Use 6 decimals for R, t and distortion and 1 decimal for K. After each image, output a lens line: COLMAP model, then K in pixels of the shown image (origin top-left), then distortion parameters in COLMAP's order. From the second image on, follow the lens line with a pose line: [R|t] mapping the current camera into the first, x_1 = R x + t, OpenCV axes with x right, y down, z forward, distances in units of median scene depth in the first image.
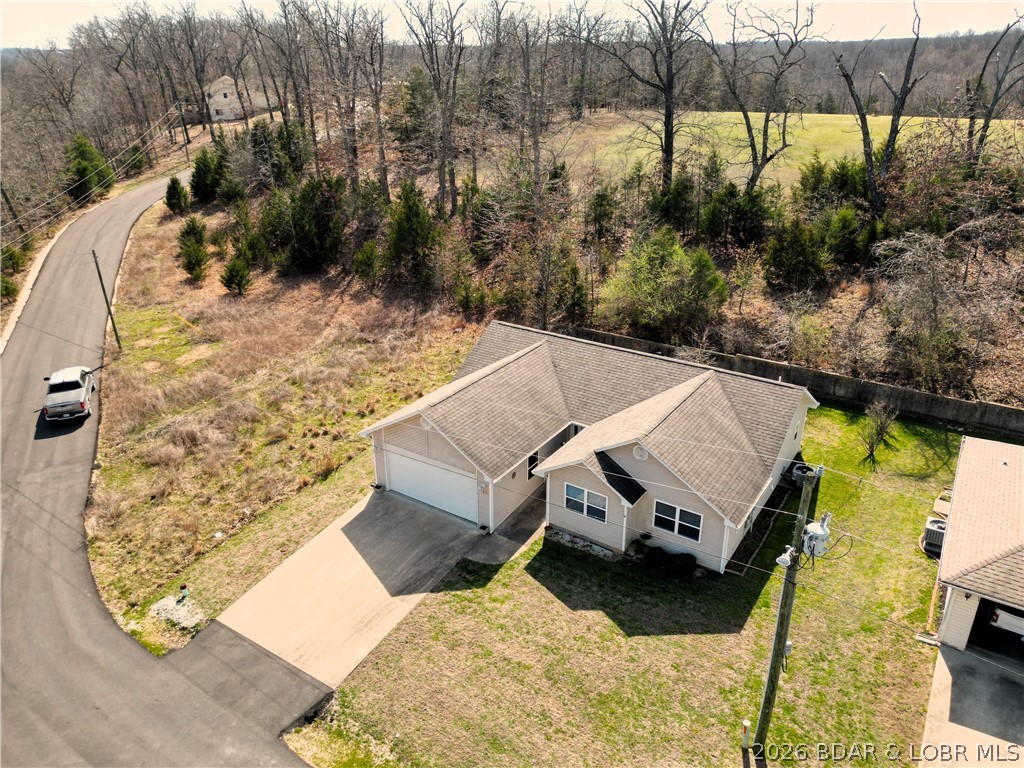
lens RADIAL K [[722.9, 0, 512.0], [0, 722.9, 384.0], [0, 0, 1]] dist [0.053790, -0.054503]
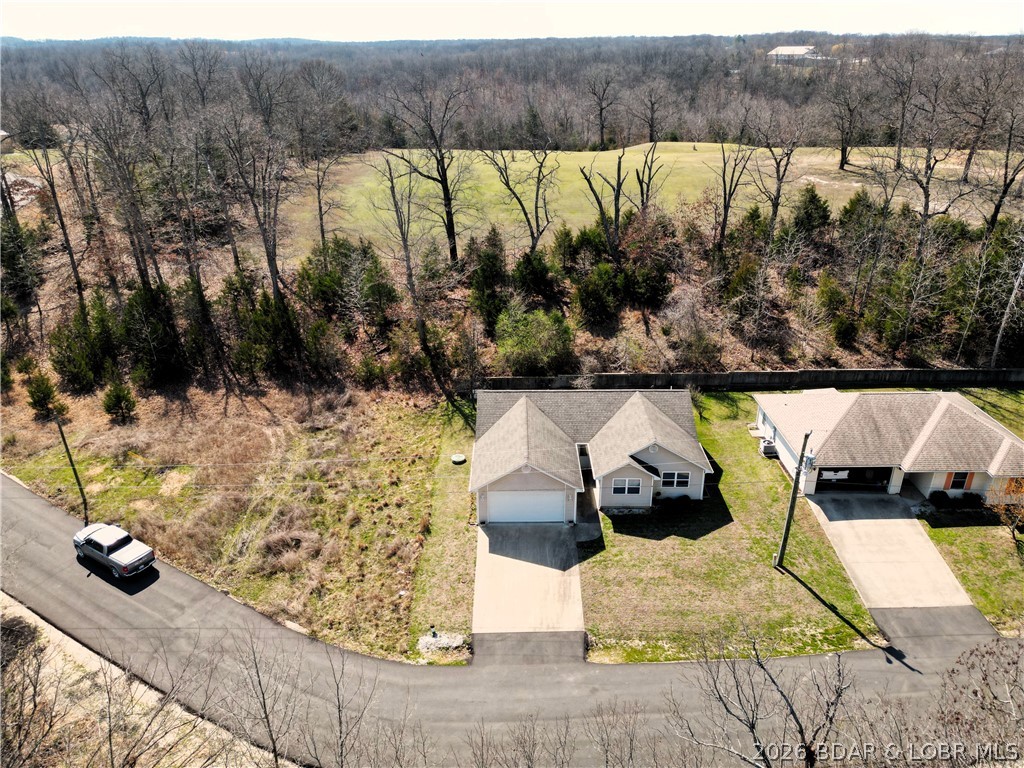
lens RADIAL K [[722.9, 0, 512.0], [0, 722.9, 384.0], [0, 0, 1]] dist [0.053790, -0.054503]
pose [[0.831870, -0.231639, 0.504316, -0.935052], [0.228605, 0.971075, 0.068945, -0.251594], [-0.505699, 0.057936, 0.860762, -0.348272]]
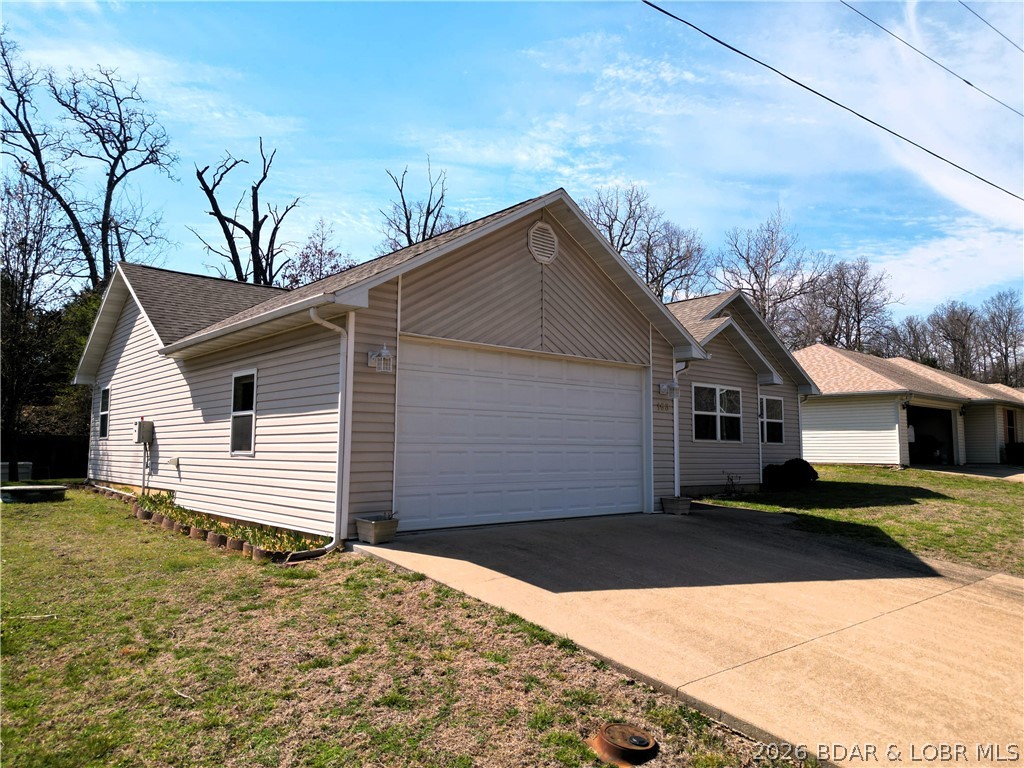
lens RADIAL K [[722.9, 0, 512.0], [0, 722.9, 384.0], [0, 0, 1]] dist [0.053790, -0.054503]
pose [[0.258614, 0.097831, 0.961014, -0.497629], [0.387393, 0.900848, -0.195956, 0.194681], [-0.884899, 0.422967, 0.195073, 1.030536]]
